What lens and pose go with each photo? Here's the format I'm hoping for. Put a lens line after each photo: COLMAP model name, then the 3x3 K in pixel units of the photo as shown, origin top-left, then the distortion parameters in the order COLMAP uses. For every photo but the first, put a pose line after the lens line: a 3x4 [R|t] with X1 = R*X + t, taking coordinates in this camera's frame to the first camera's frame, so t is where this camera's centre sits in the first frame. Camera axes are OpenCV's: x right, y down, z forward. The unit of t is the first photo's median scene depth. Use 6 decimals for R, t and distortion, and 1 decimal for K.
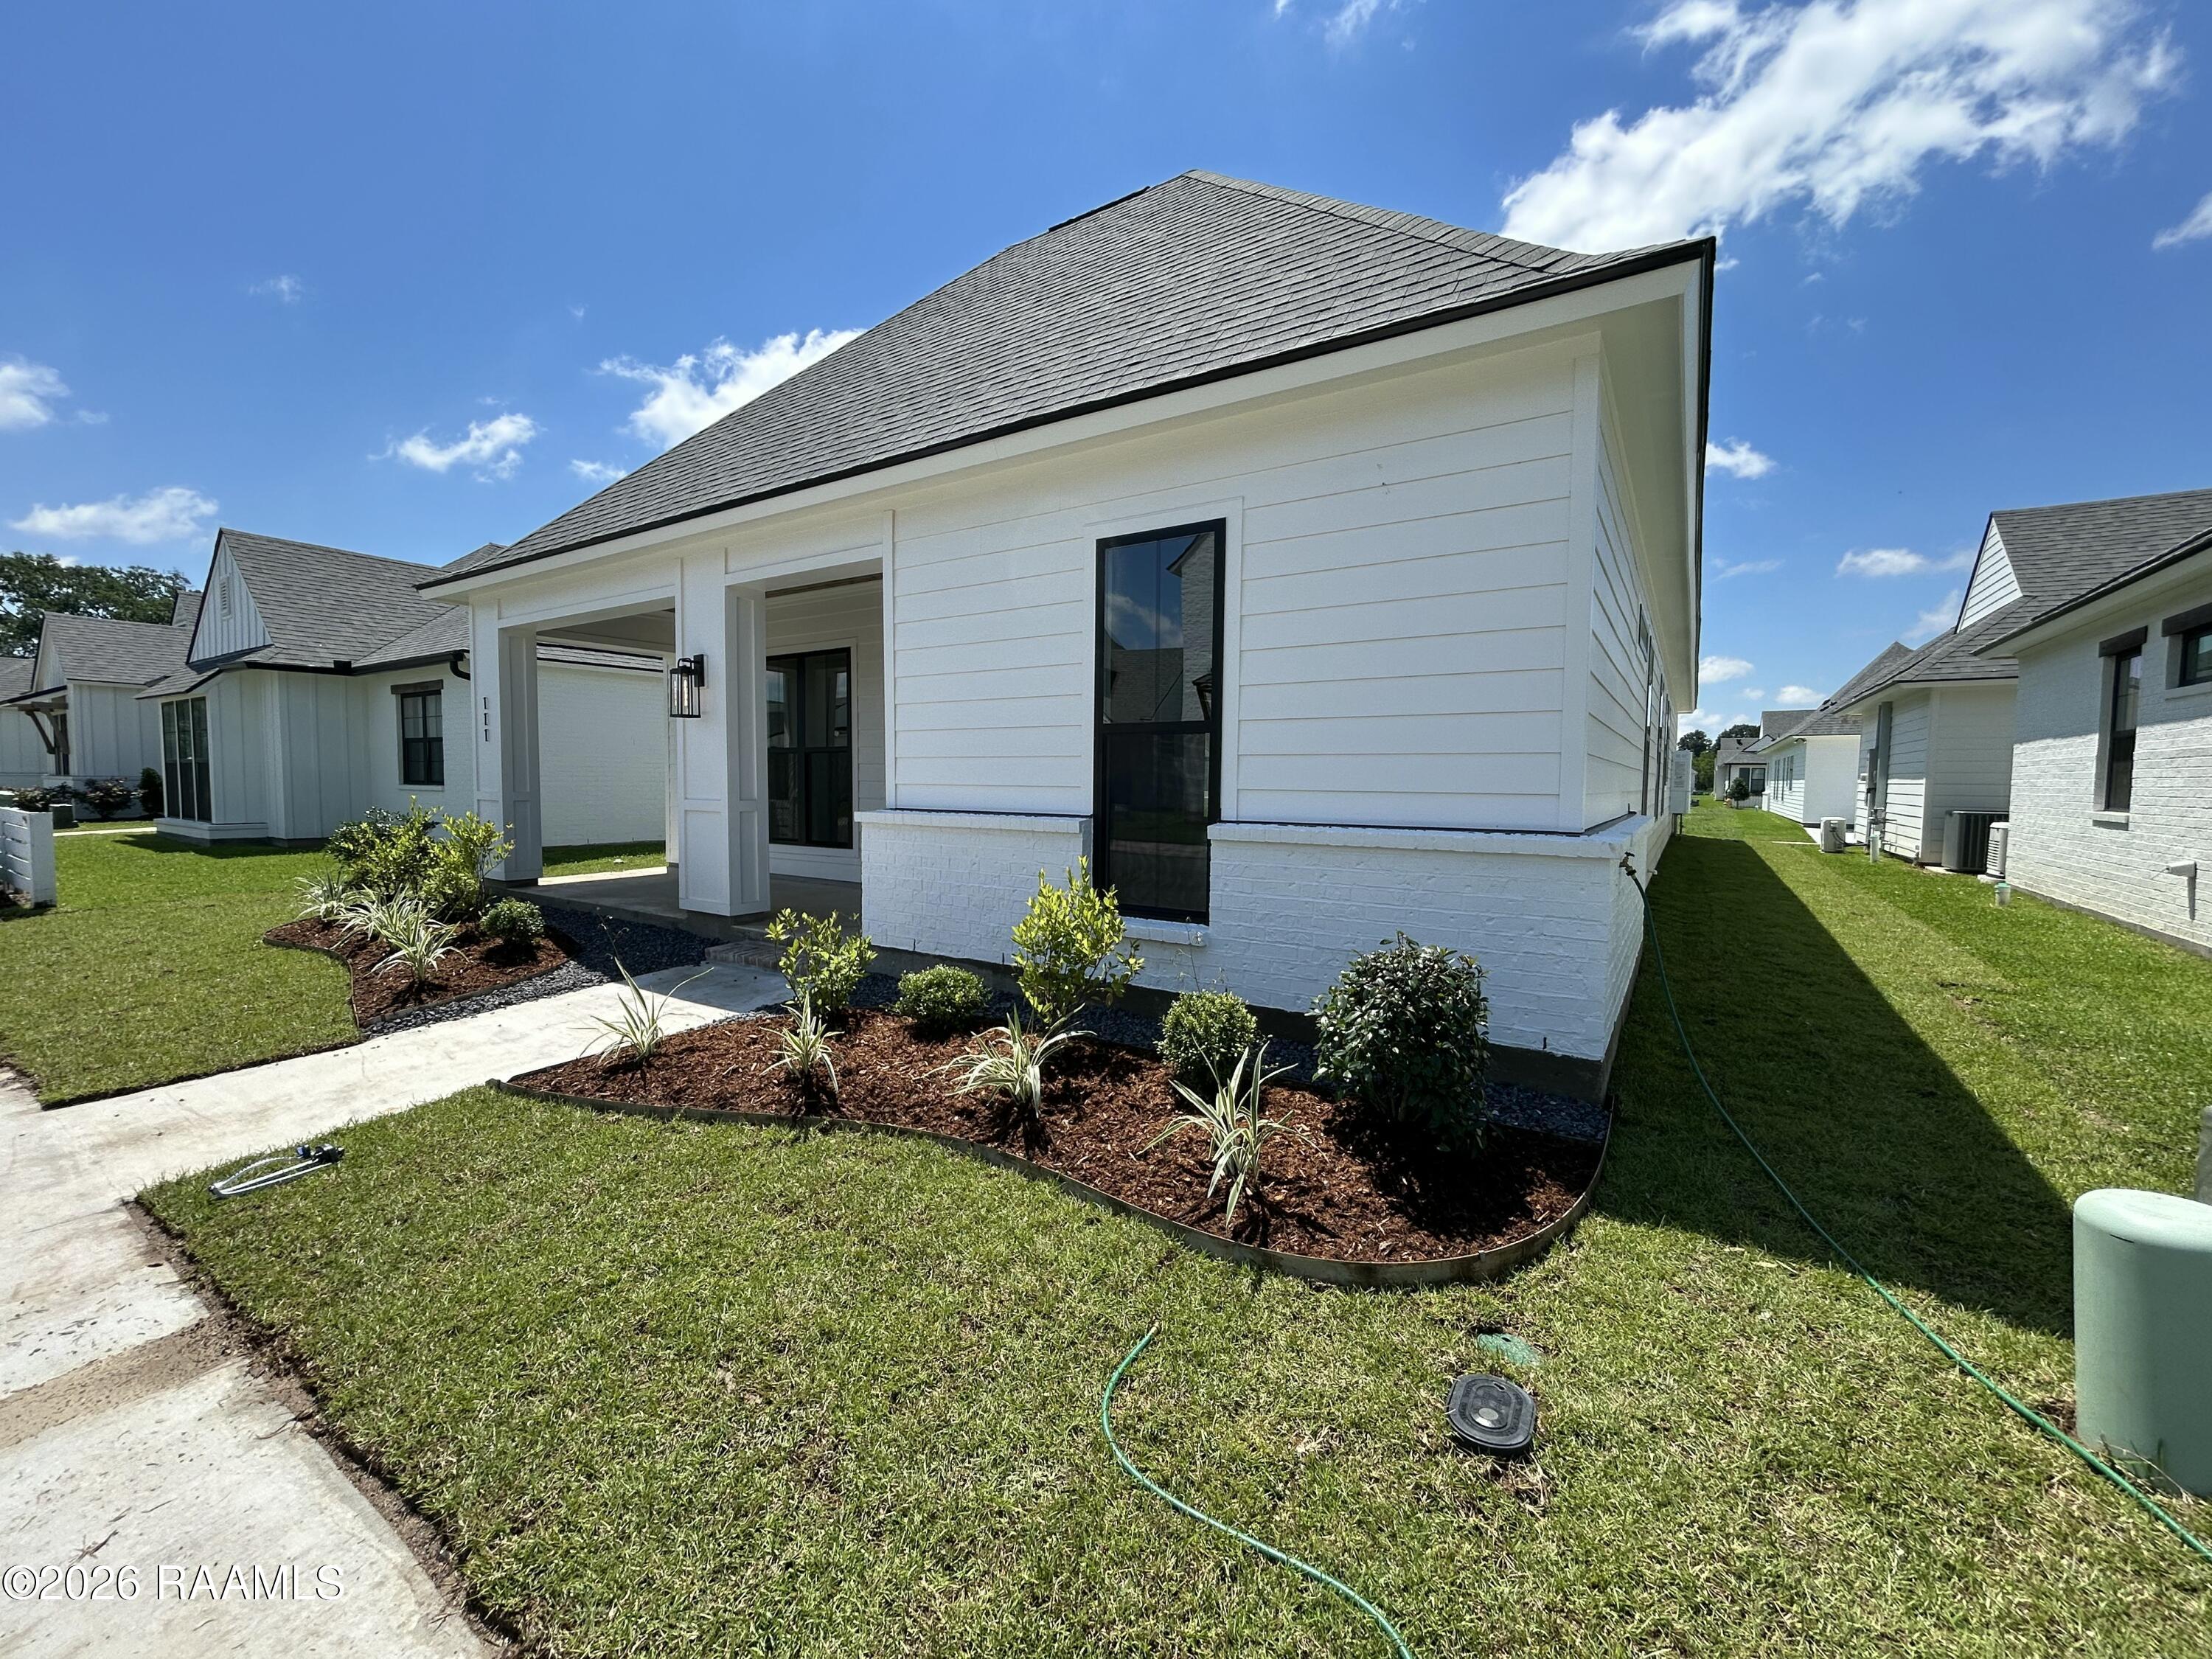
lens RADIAL K [[896.9, 0, 1095.1], [0, 896.9, 831.2], [0, 0, 1]] dist [0.000462, -0.000180]
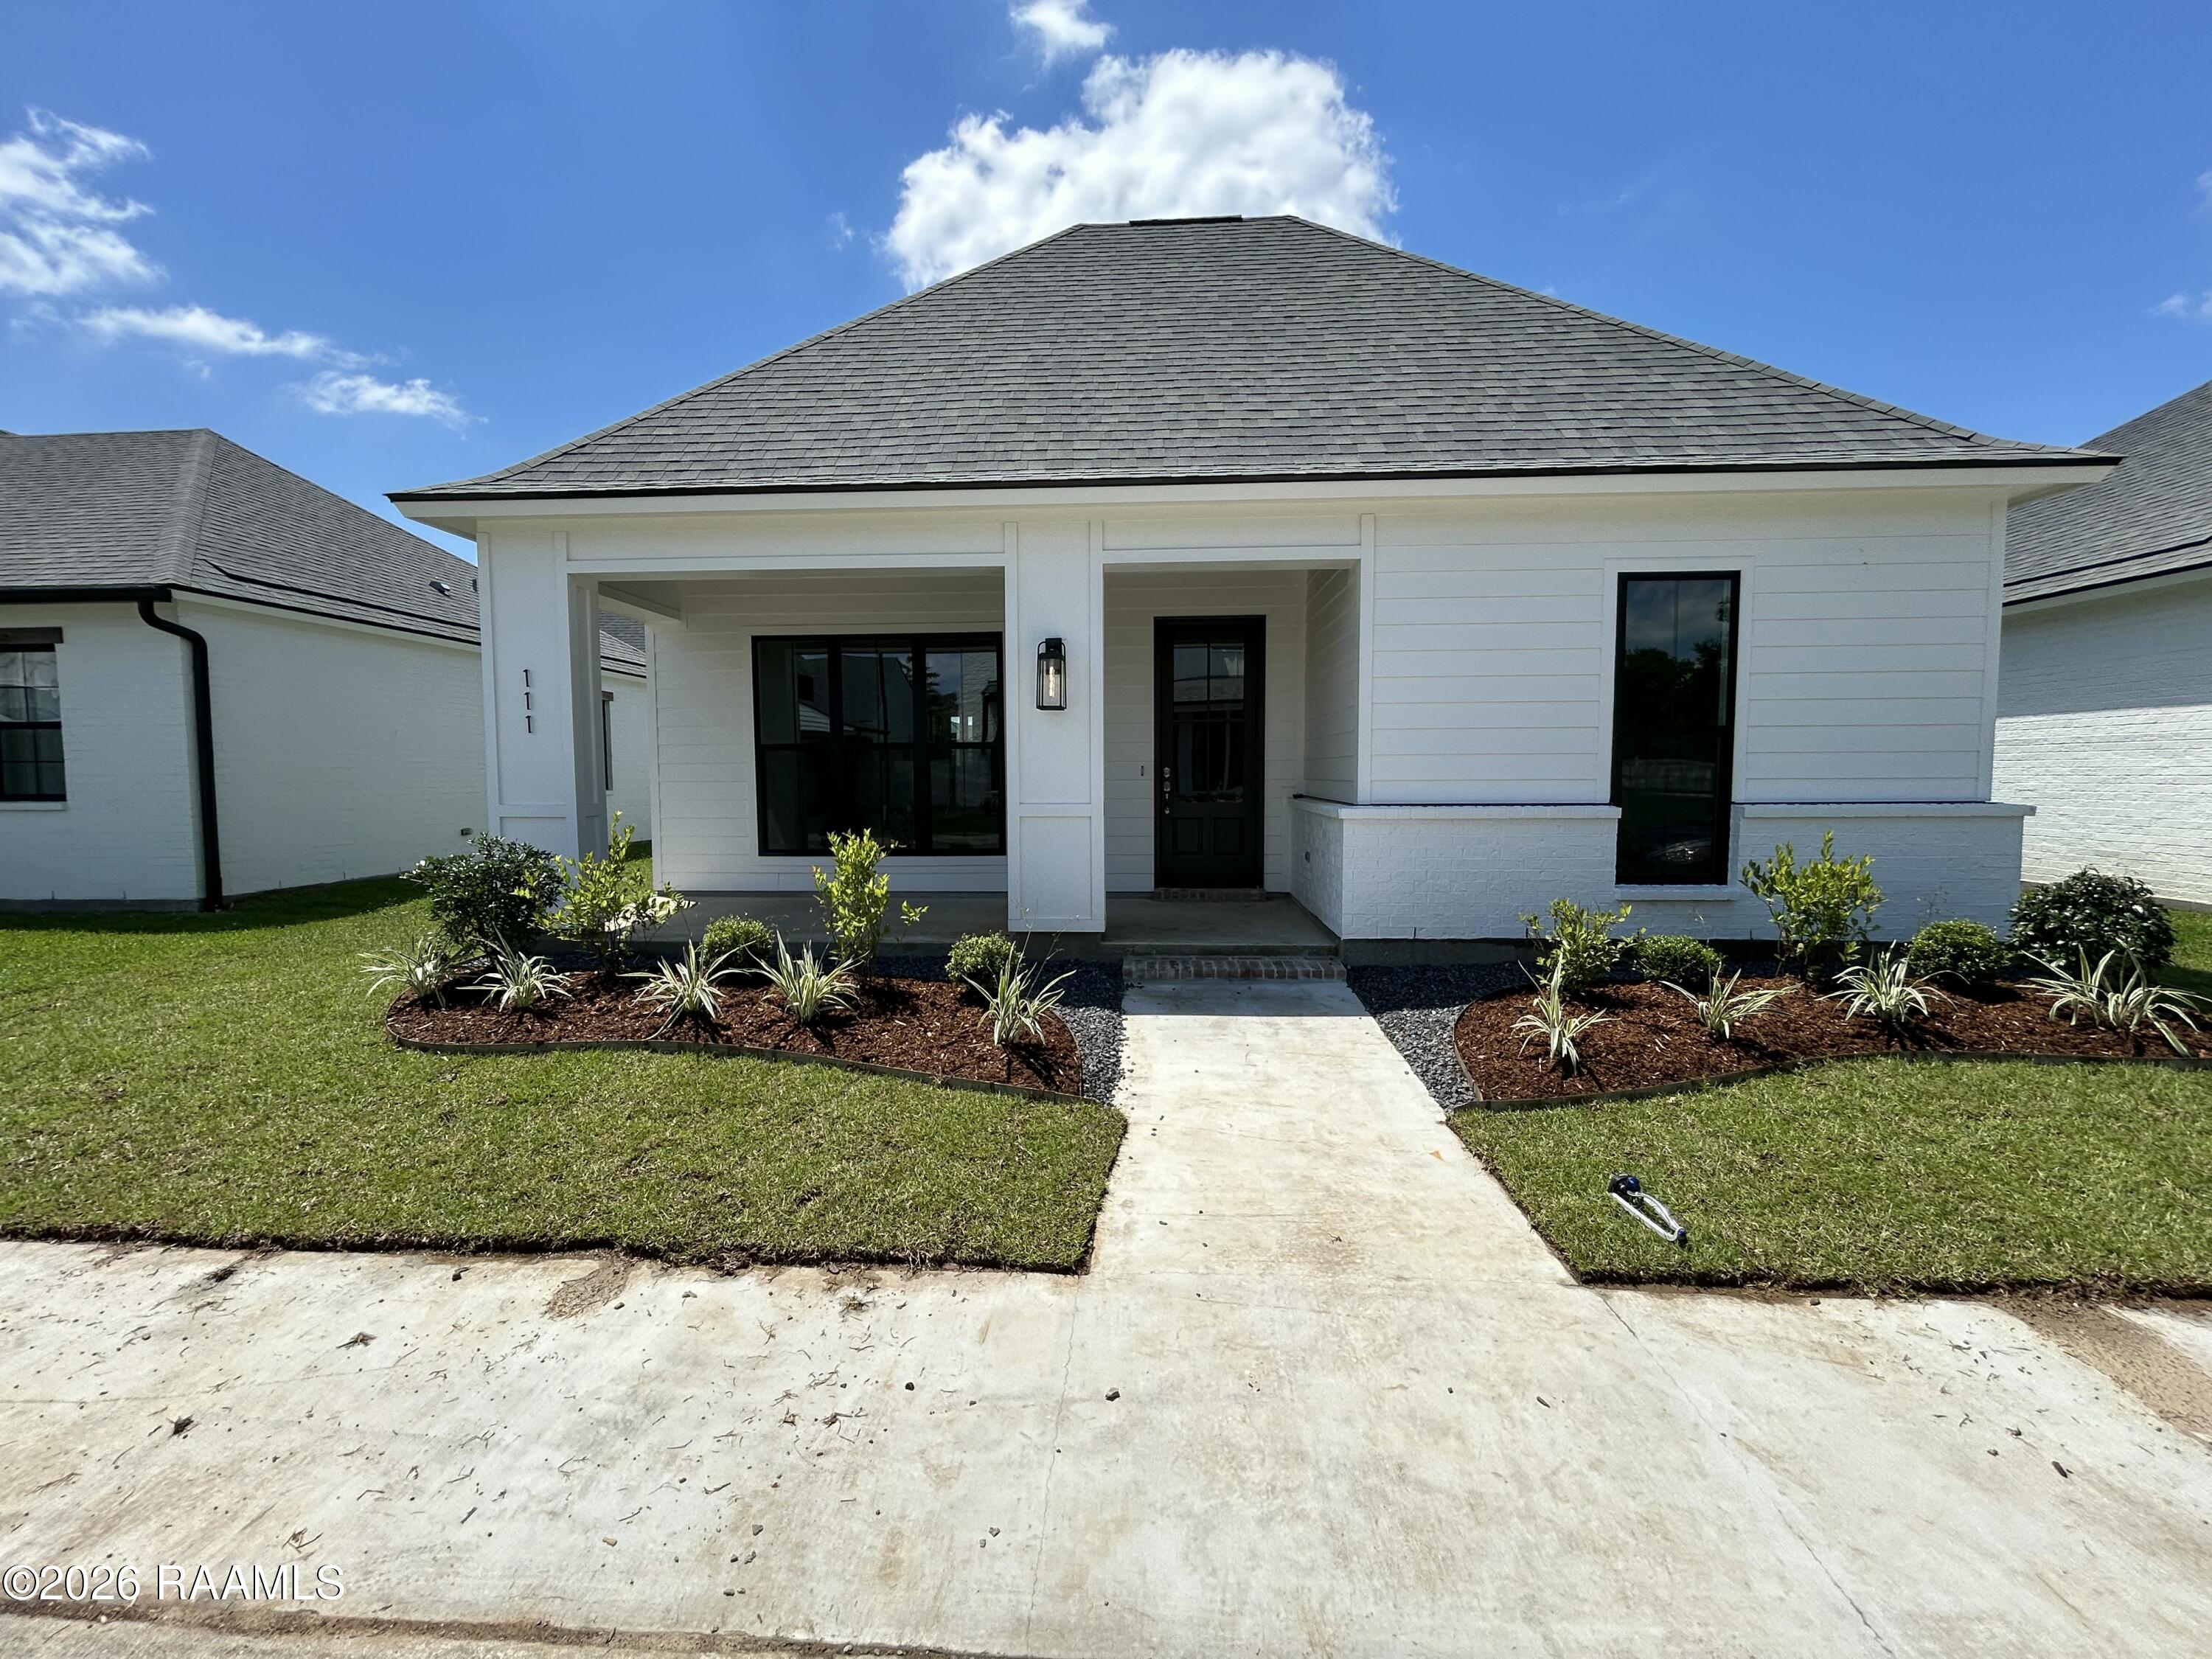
lens RADIAL K [[886.1, 0, 1107.5], [0, 886.1, 841.0], [0, 0, 1]] dist [0.006641, -0.000304]
pose [[0.858242, -0.055841, 0.510198, -1.230500], [0.044201, 0.998412, 0.034923, -0.039624], [-0.511338, -0.007421, 0.859348, 0.331691]]
